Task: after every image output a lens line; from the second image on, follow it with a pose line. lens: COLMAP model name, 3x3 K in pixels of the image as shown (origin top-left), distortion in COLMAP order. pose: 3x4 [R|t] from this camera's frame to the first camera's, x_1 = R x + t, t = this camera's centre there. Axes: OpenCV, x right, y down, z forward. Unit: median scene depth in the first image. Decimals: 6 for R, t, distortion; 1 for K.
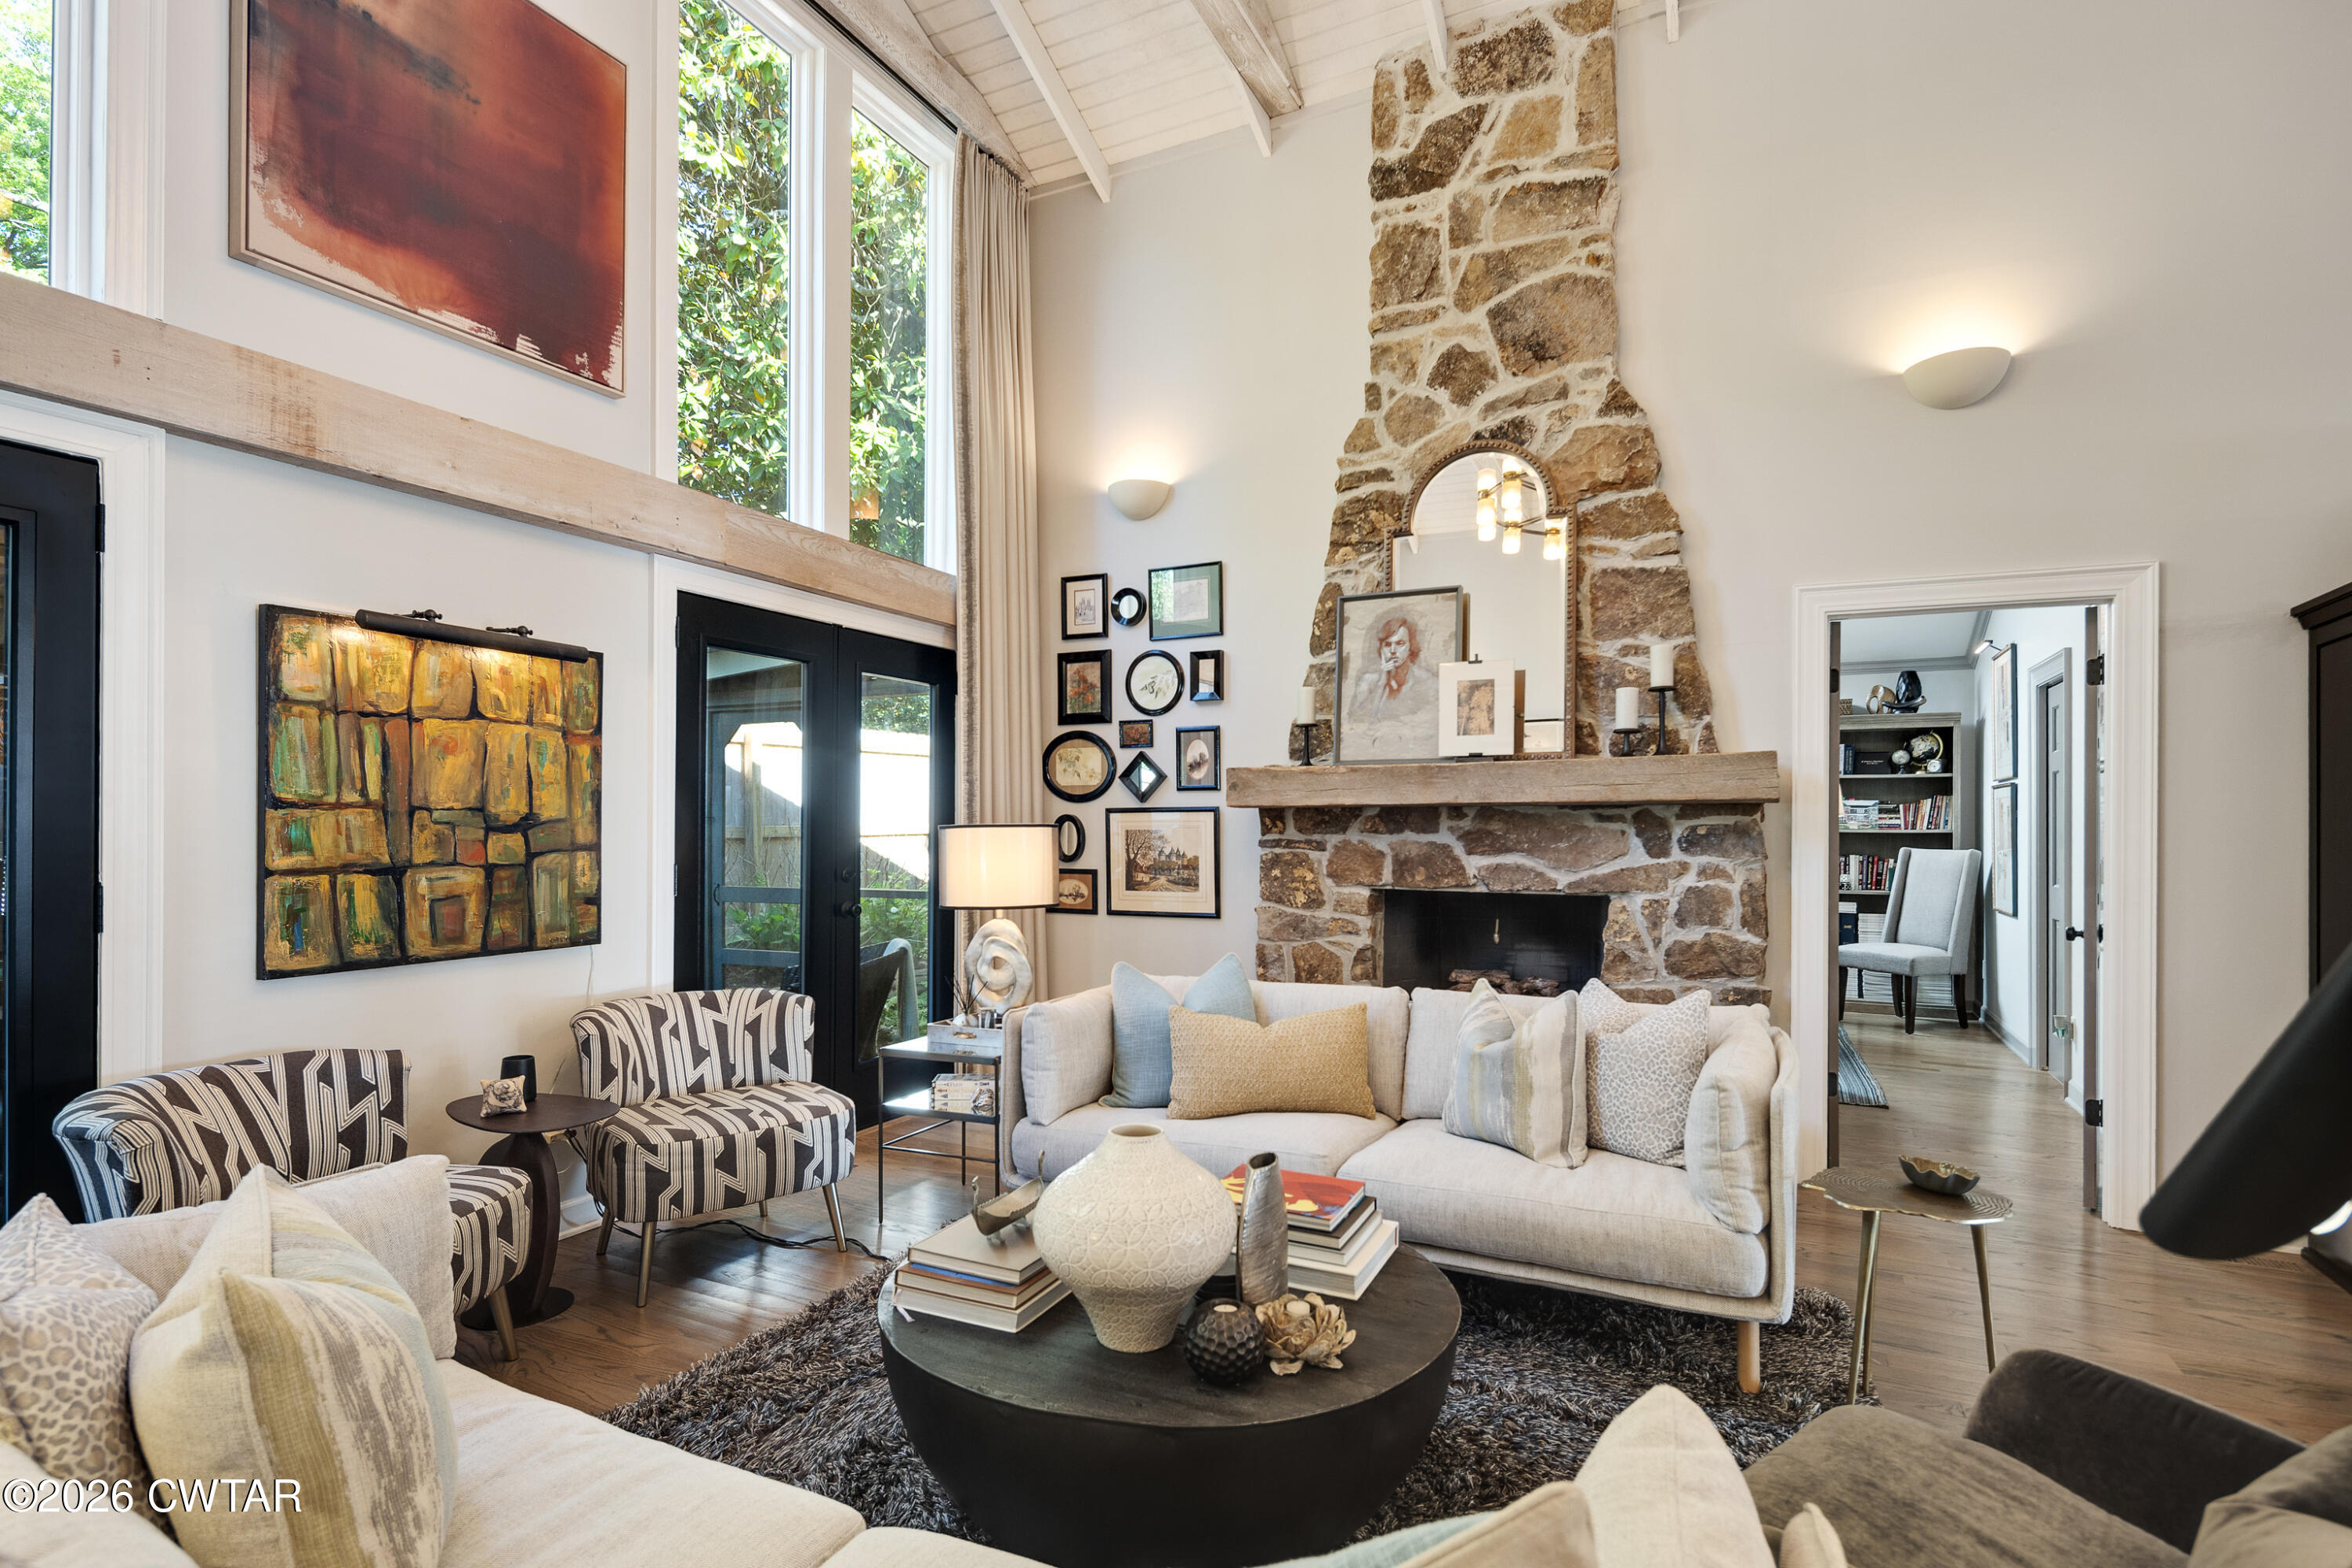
lens RADIAL K [[1151.4, 0, 1179.2], [0, 1151.4, 826.2], [0, 0, 1]] dist [0.001934, -0.000472]
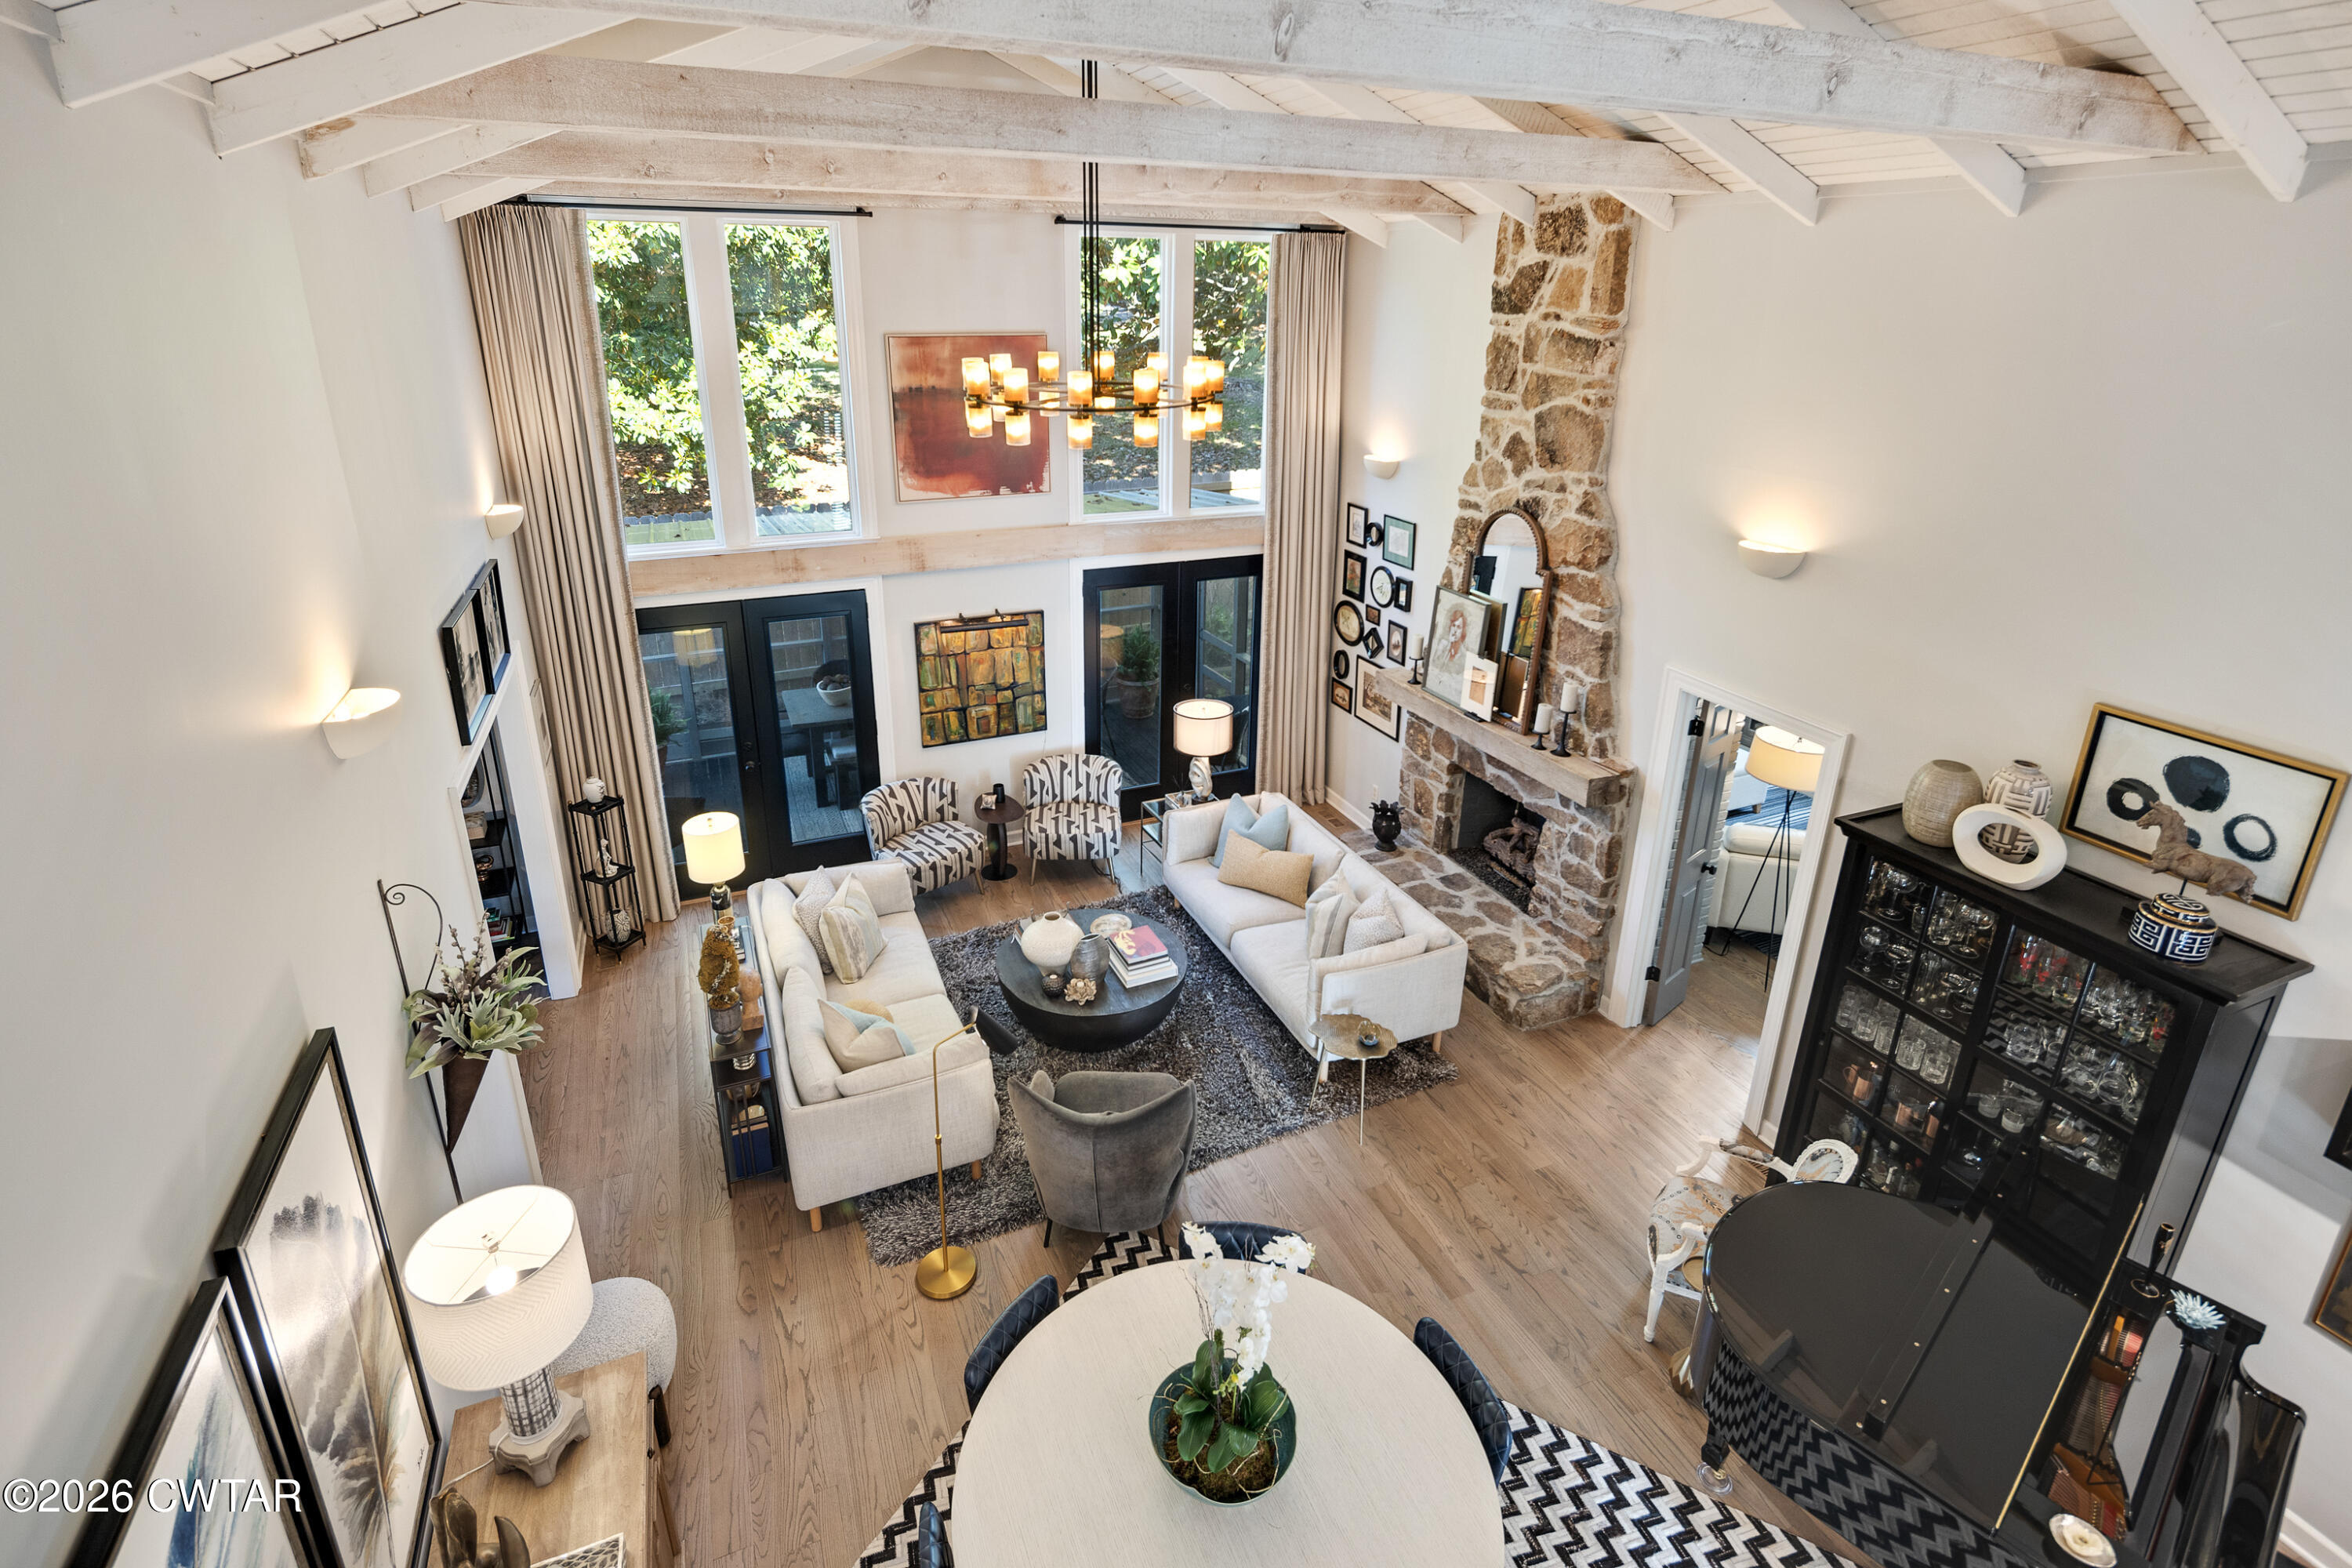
lens RADIAL K [[1128.1, 0, 1169.4], [0, 1128.1, 692.1], [0, 0, 1]] dist [-0.002369, -0.000710]
pose [[0.766794, 0.218176, -0.603678, 1.052986], [-0.010261, 0.944510, 0.328324, -0.724827], [0.641812, -0.245562, 0.726483, -0.485521]]
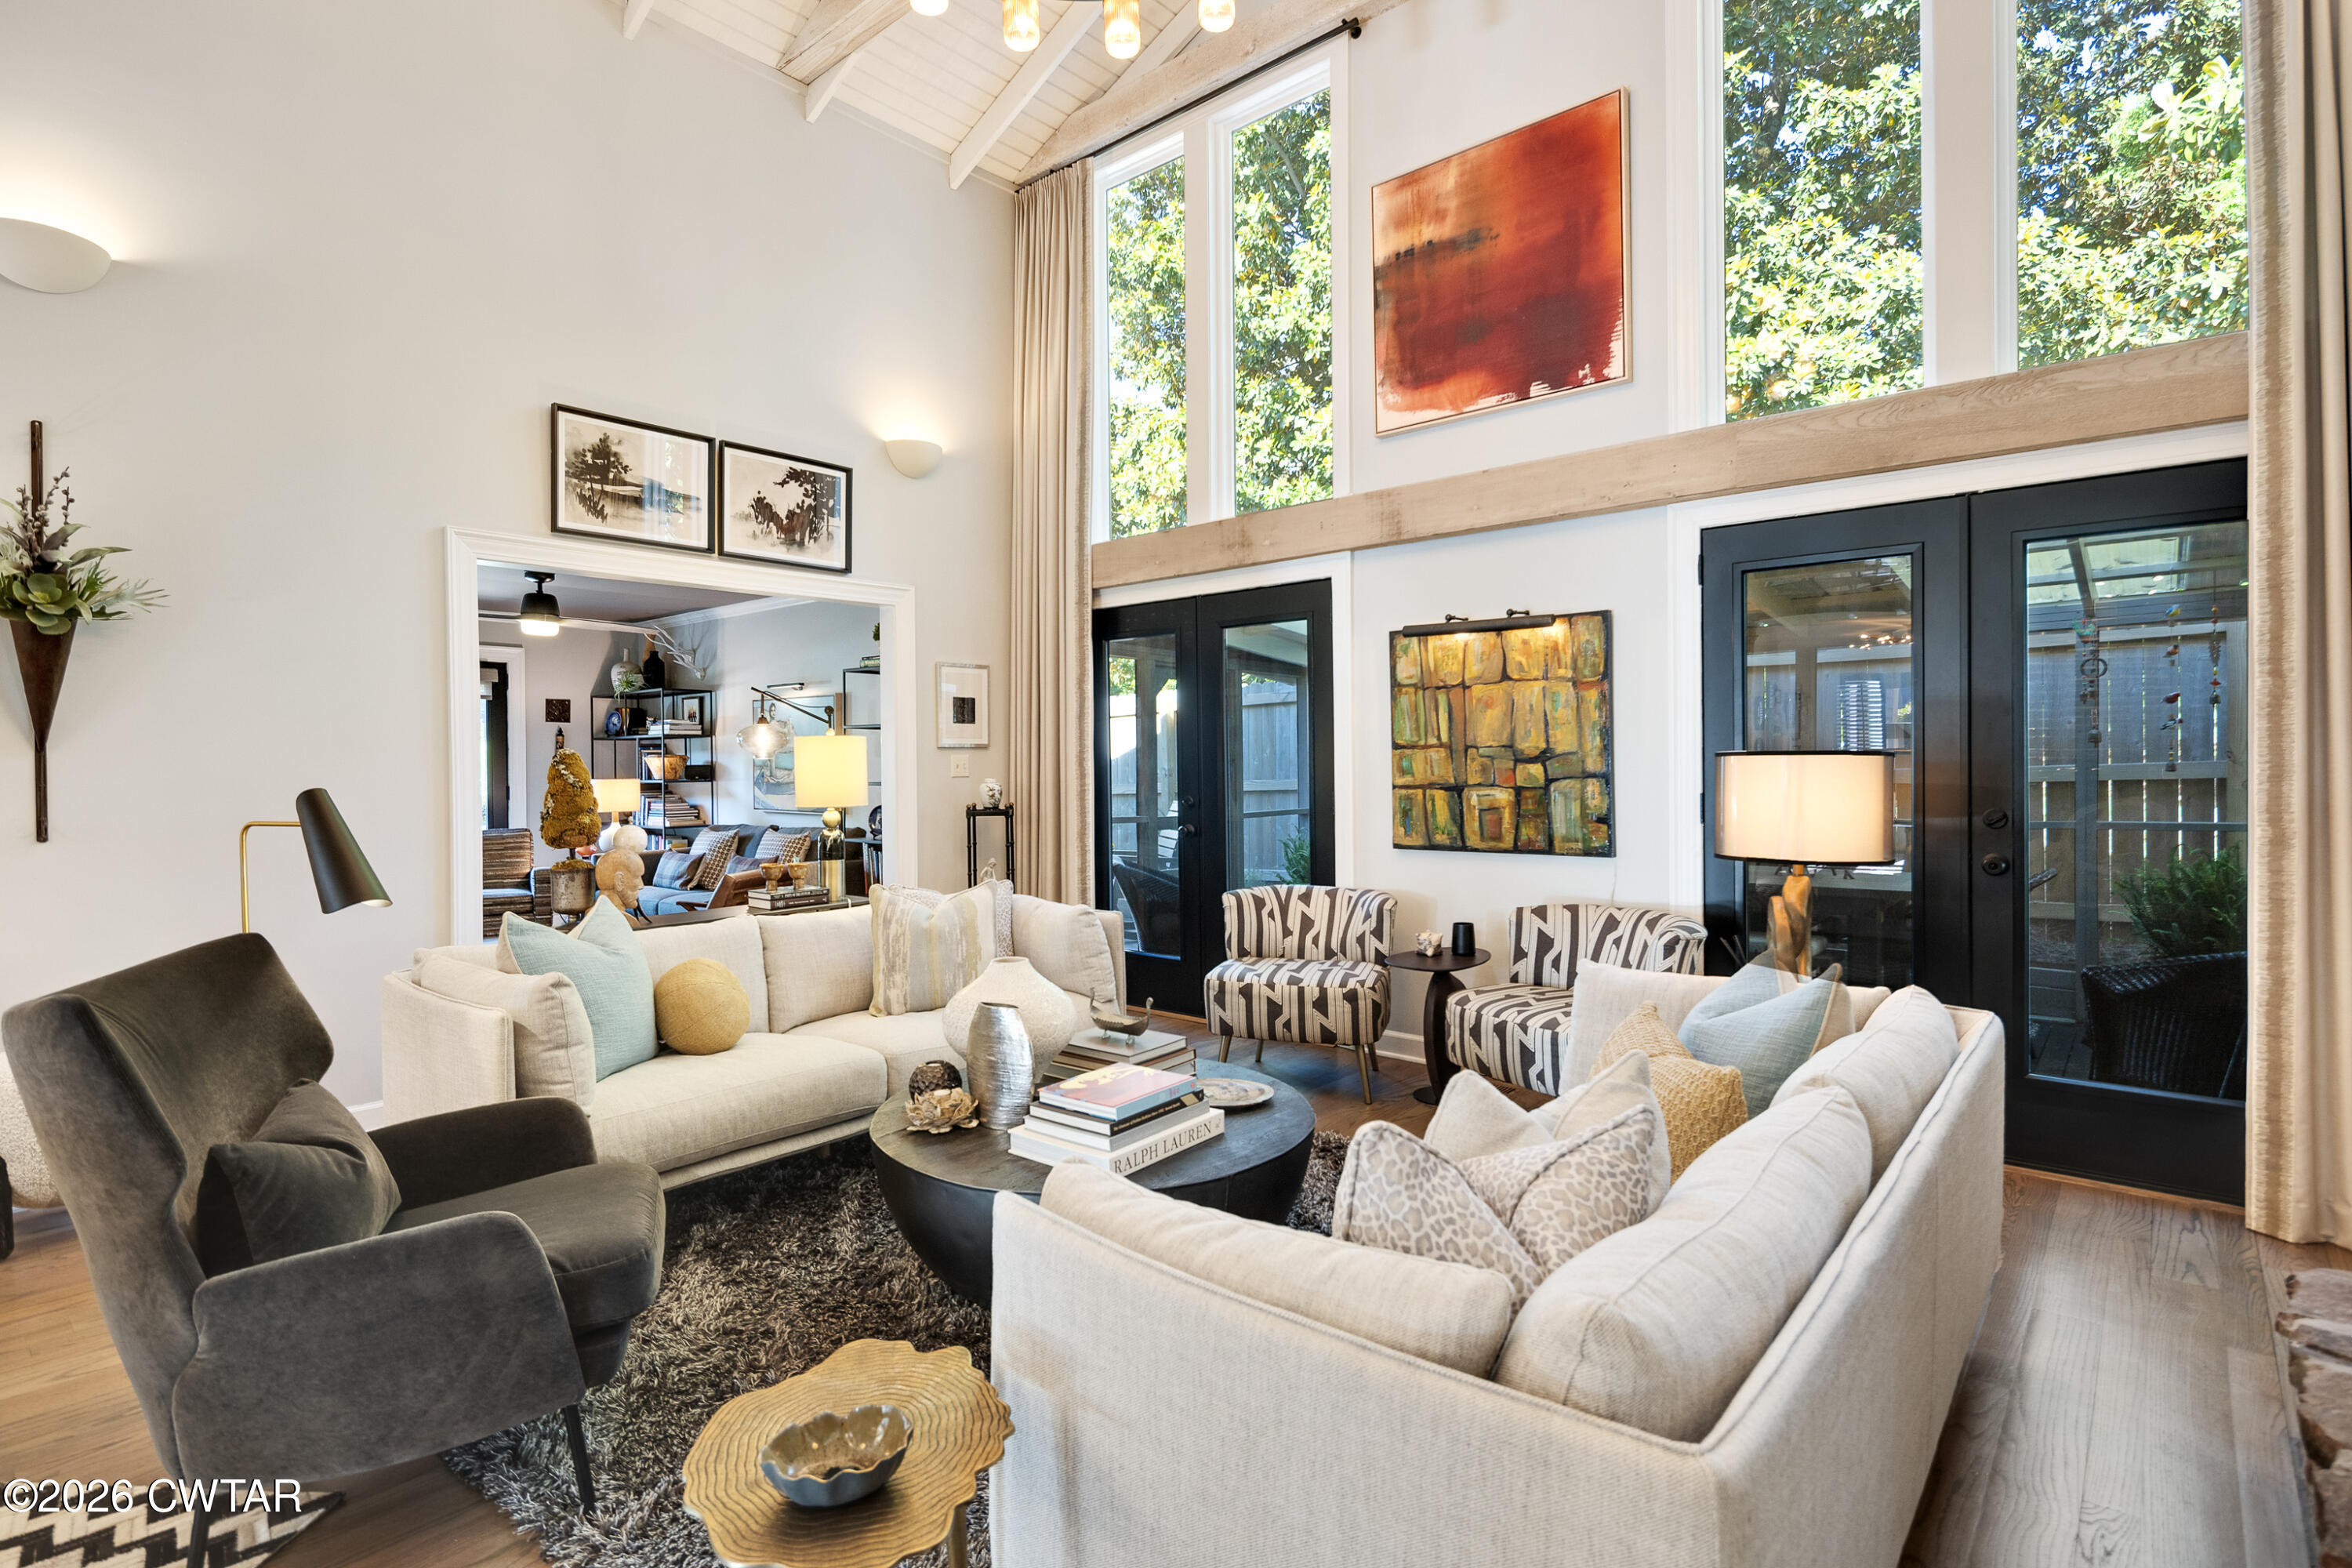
lens RADIAL K [[1126.7, 0, 1176.0], [0, 1126.7, 784.0], [0, 0, 1]] dist [-0.003108, -0.000630]
pose [[-0.243402, 0.015869, -0.969796, 0.717949], [0.006345, 0.999871, 0.014768, 0.007201], [0.969905, -0.002559, -0.243471, 0.848024]]
